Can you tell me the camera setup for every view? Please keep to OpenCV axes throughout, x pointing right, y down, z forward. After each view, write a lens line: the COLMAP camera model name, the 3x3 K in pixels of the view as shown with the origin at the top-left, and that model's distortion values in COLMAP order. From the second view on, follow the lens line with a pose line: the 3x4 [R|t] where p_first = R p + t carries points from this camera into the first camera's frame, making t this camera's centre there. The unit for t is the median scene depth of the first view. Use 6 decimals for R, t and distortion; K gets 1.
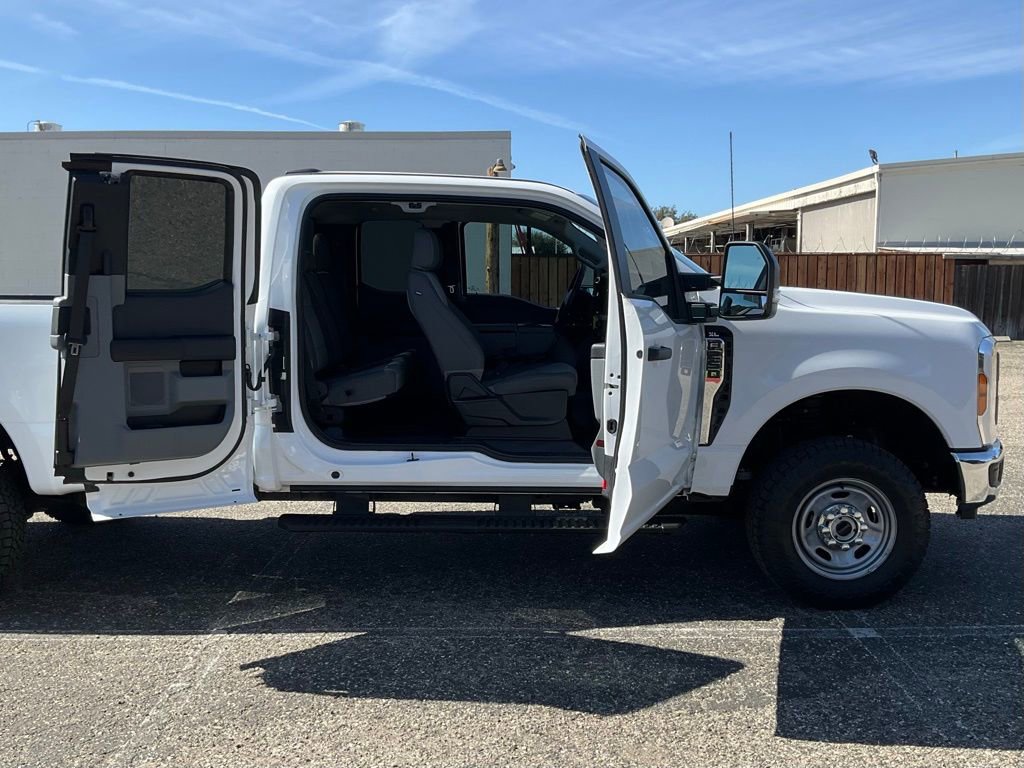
lens RADIAL K [[1070.3, 0, 512.0], [0, 1070.3, 384.0], [0, 0, 1]] dist [0.128024, -0.302830]
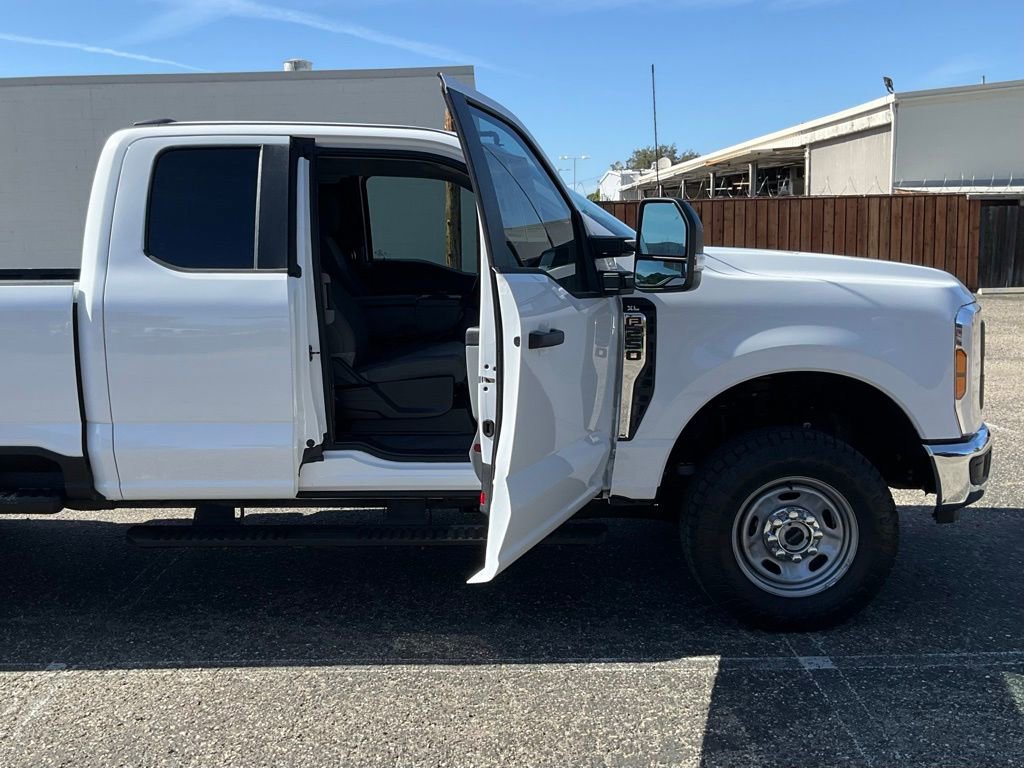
lens RADIAL K [[1123.6, 0, 511.3], [0, 1123.6, 349.7], [0, 0, 1]] dist [0.153190, -0.352931]
pose [[0.999127, -0.014935, -0.039017, 0.124089], [0.015605, 0.999735, 0.016936, -0.029809], [0.038754, -0.017530, 0.999095, 0.112876]]
